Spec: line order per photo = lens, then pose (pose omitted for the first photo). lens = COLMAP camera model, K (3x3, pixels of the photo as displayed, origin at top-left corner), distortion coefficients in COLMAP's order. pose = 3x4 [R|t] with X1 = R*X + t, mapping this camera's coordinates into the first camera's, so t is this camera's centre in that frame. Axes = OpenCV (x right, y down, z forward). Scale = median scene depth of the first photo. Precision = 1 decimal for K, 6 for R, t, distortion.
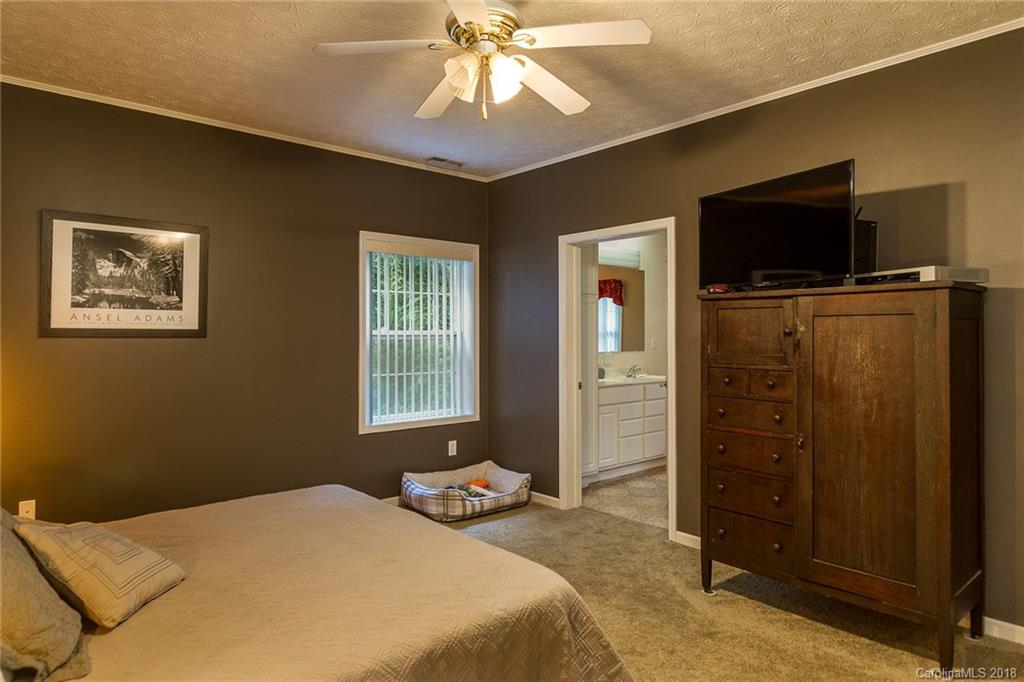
lens RADIAL K [[603.0, 0, 506.9], [0, 603.0, 330.6], [0, 0, 1]] dist [0.001142, -0.000468]
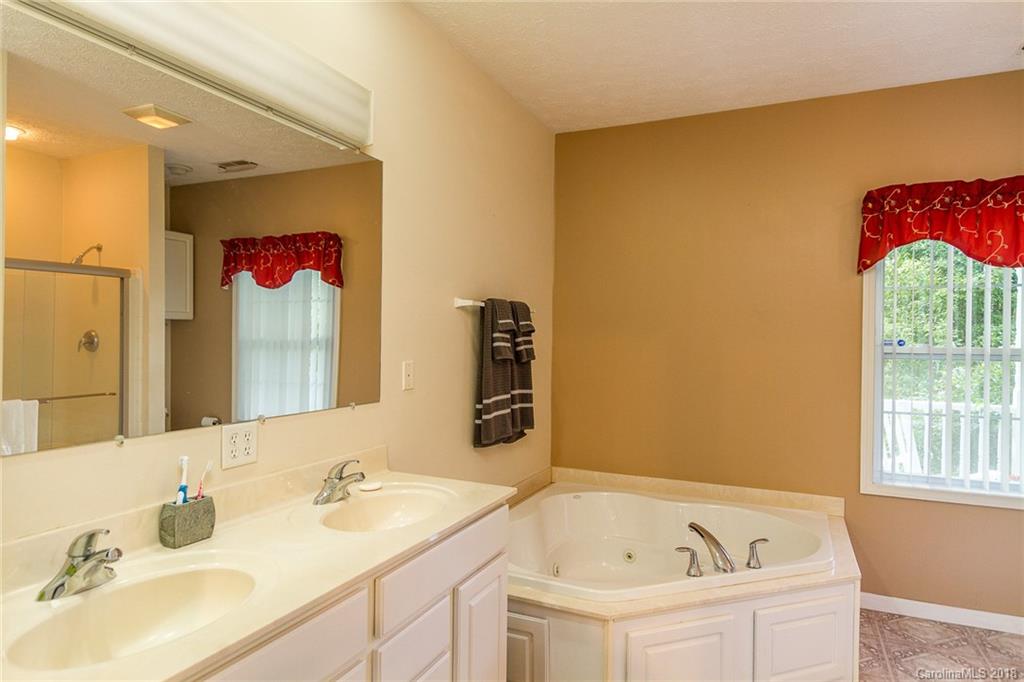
lens RADIAL K [[603.0, 0, 515.0], [0, 603.0, 338.2], [0, 0, 1]] dist [0.001142, -0.000468]
pose [[0.909697, 0.005933, 0.415231, 0.120346], [-0.009751, 0.999927, 0.007076, -0.004143], [-0.415158, -0.010486, 0.909689, 0.509413]]
